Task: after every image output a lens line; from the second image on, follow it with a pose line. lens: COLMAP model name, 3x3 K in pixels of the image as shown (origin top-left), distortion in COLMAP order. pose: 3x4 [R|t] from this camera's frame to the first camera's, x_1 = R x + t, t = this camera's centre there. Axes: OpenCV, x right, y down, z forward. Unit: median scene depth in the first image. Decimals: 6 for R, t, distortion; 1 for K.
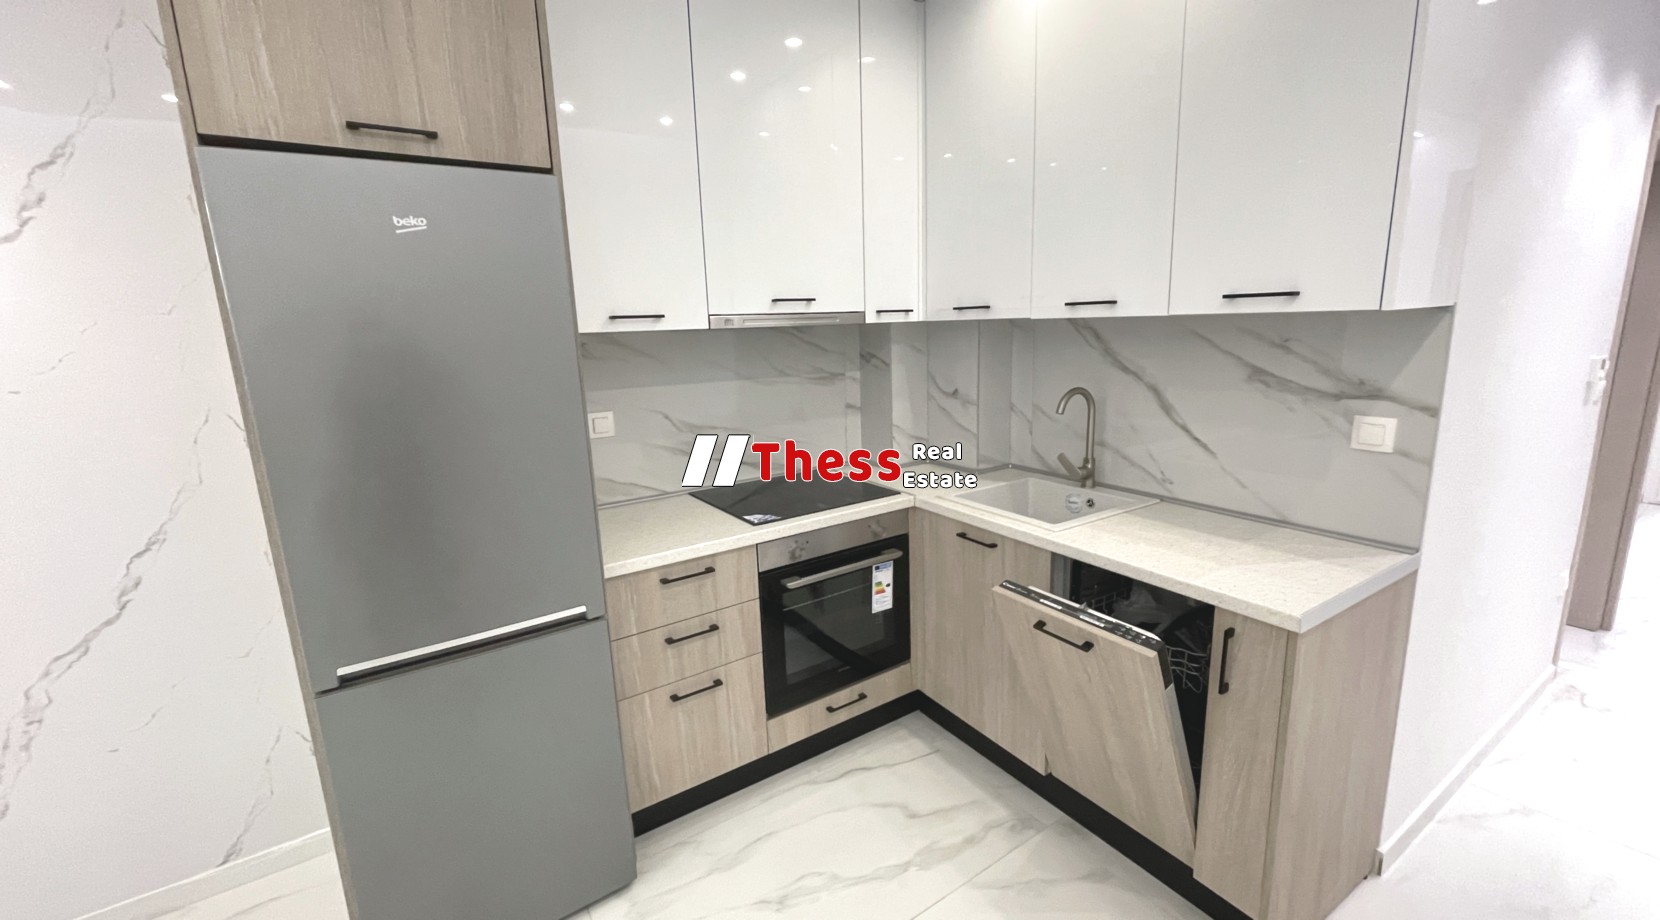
lens RADIAL K [[677.4, 0, 839.7], [0, 677.4, 455.1], [0, 0, 1]] dist [-0.001088, 0.000001]
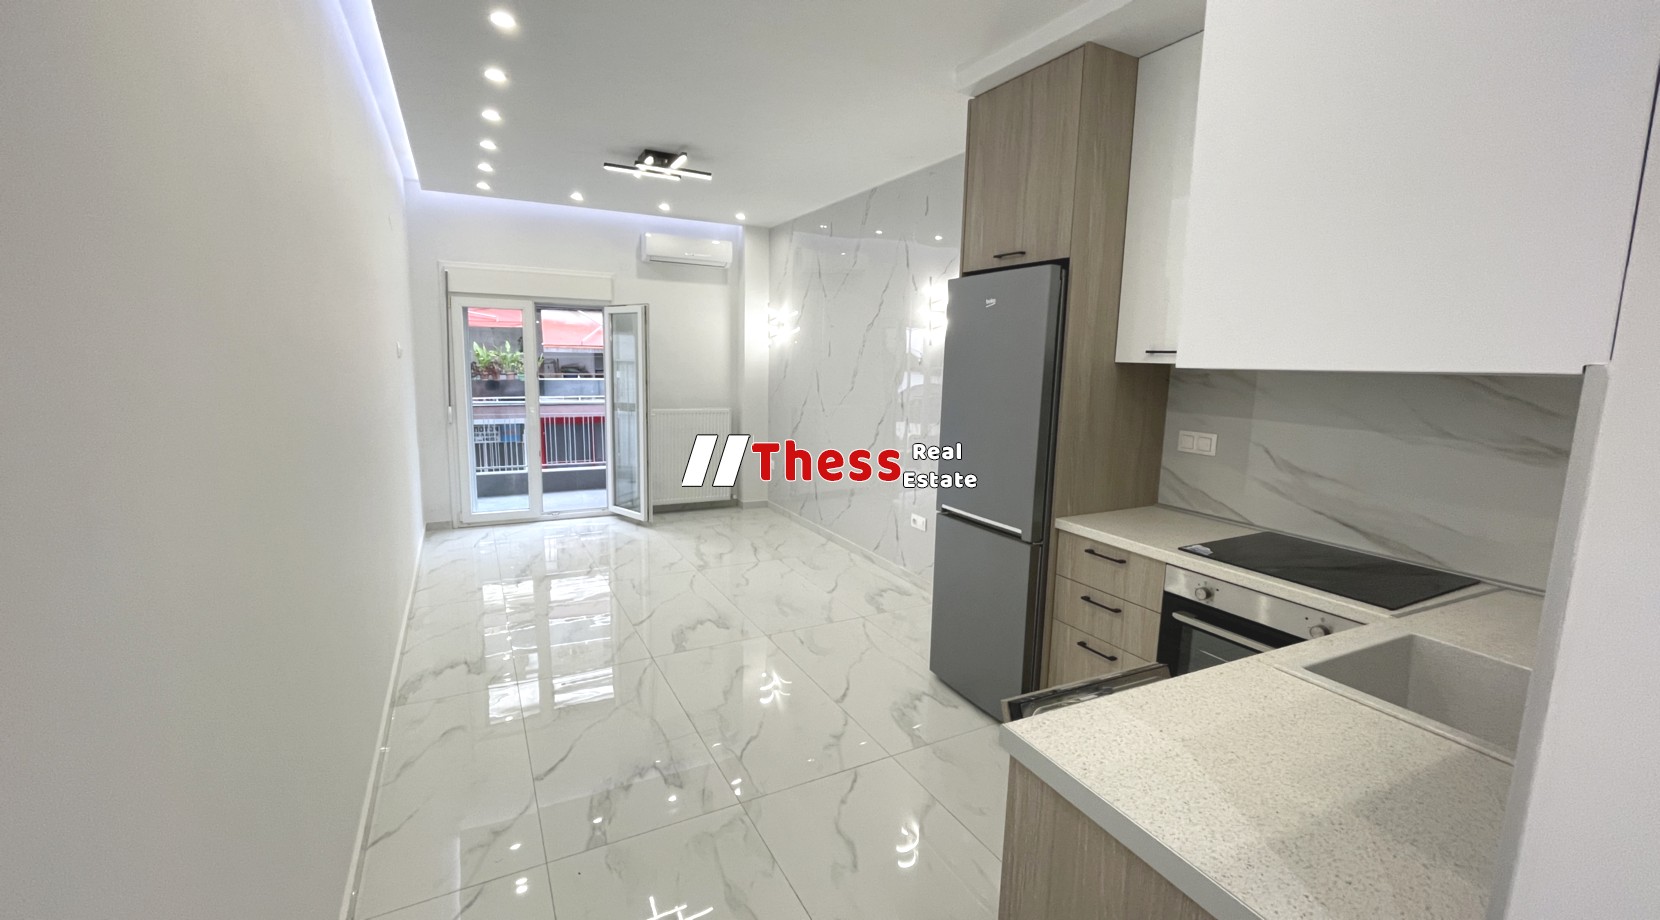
lens RADIAL K [[670.7, 0, 821.1], [0, 670.7, 455.6], [0, 0, 1]] dist [0.023685, -0.000104]
pose [[-0.129104, 0.175095, -0.976050, 1.004204], [-0.214123, 0.956145, 0.199847, -0.134265], [0.968237, 0.234796, -0.085950, 0.537445]]
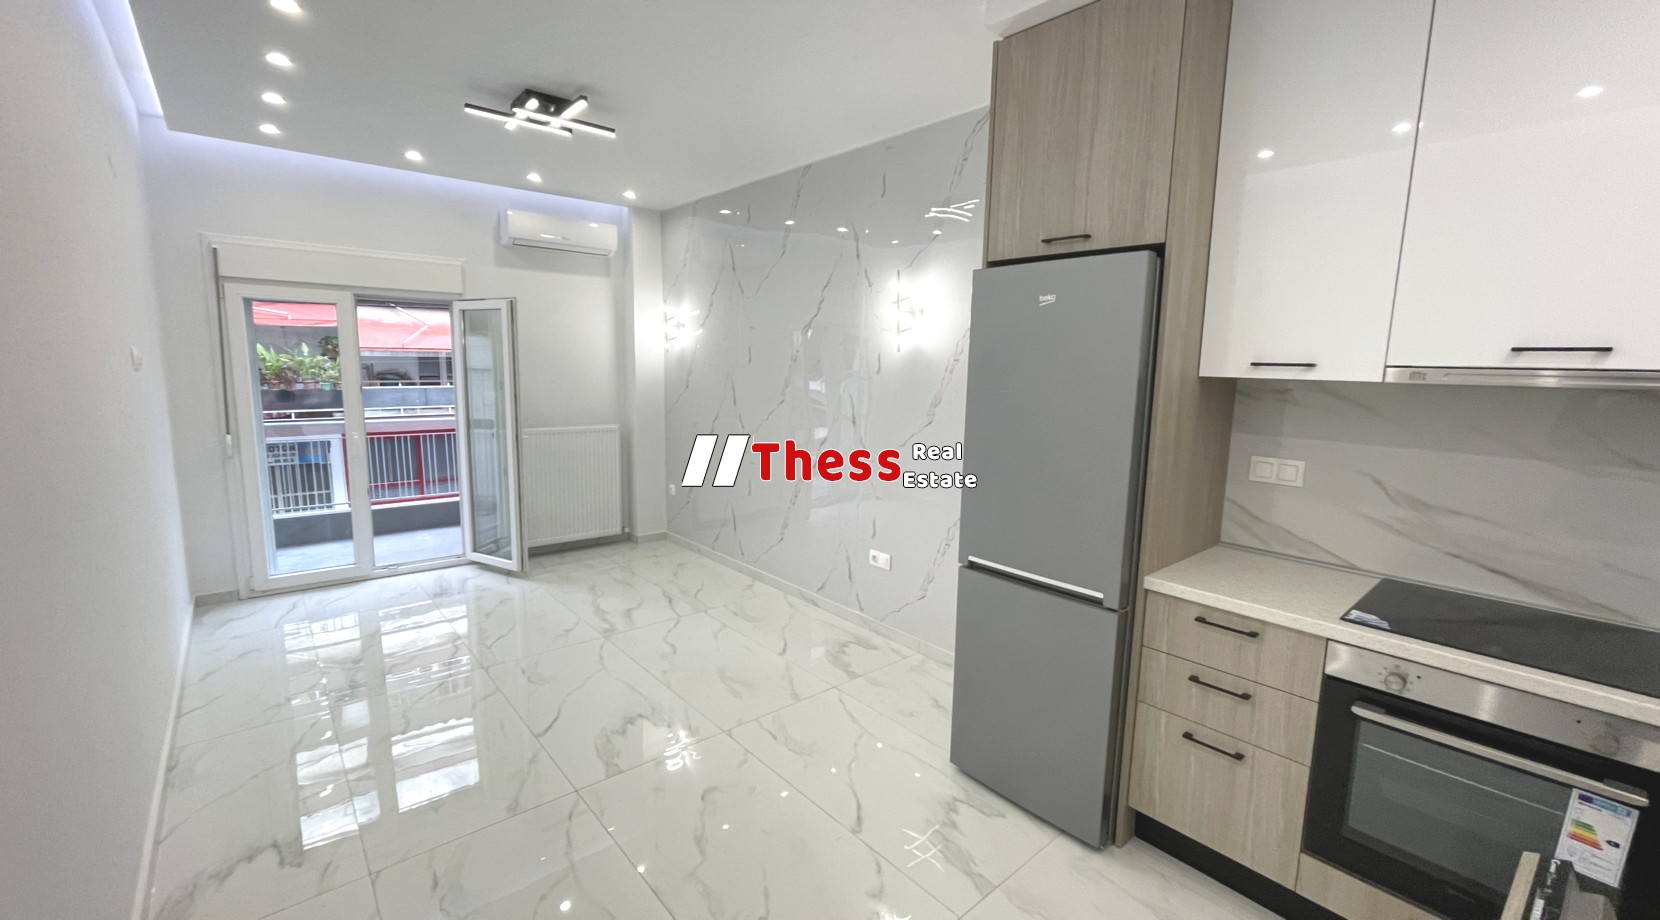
lens RADIAL K [[673.5, 0, 824.2], [0, 673.5, 456.2], [0, 0, 1]] dist [-0.003065, 0.009923]
pose [[0.095438, 0.173797, -0.980146, 0.614784], [-0.219417, 0.964096, 0.149586, -0.075944], [0.970952, 0.200784, 0.130145, 0.252262]]
